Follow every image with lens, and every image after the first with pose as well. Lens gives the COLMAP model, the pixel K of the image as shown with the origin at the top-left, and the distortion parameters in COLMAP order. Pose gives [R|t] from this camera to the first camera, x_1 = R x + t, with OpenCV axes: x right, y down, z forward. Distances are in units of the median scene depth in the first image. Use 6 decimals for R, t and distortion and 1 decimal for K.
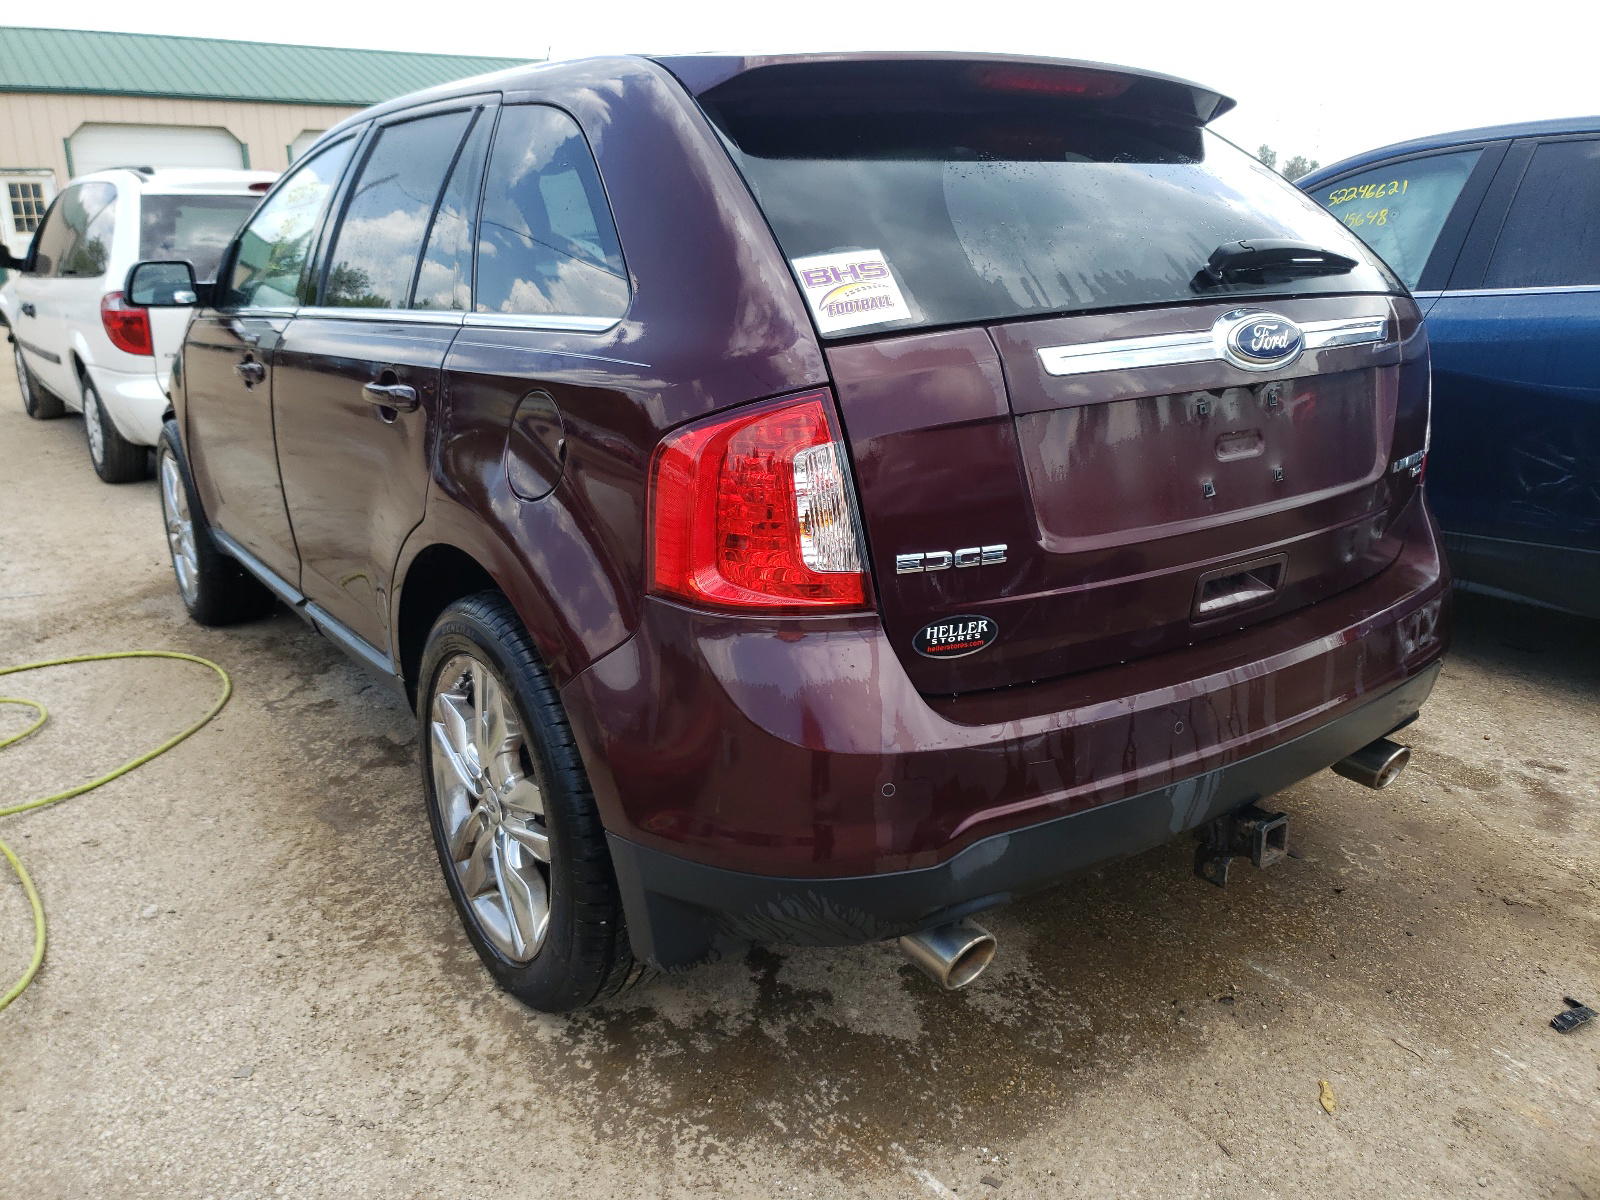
lens RADIAL K [[1297.6, 0, 809.6], [0, 1297.6, 599.9], [0, 0, 1]] dist [-0.004382, -0.001852]
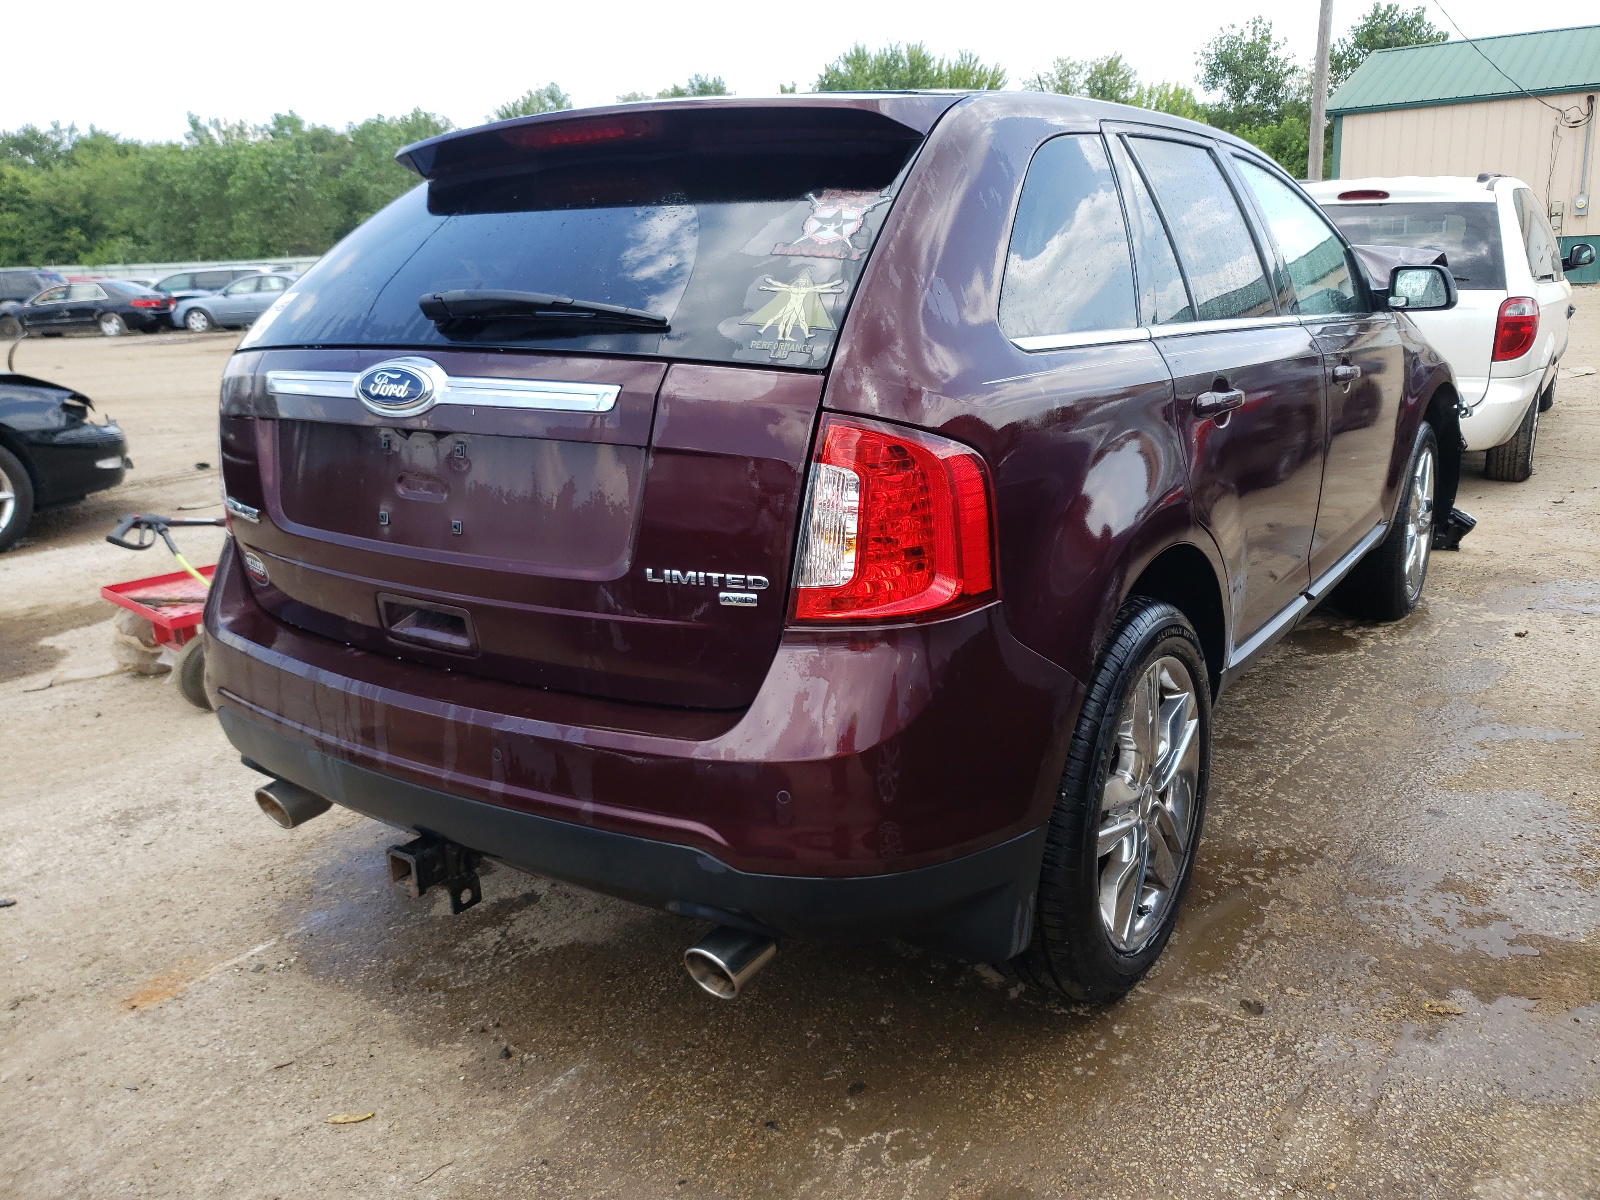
lens RADIAL K [[1297.6, 0, 809.6], [0, 1297.6, 599.9], [0, 0, 1]] dist [-0.004382, -0.001852]
pose [[0.315974, 0.258562, -0.912856, 1.330860], [-0.242443, 0.952210, 0.185790, -0.286645], [0.917269, 0.162611, 0.363560, 0.877953]]
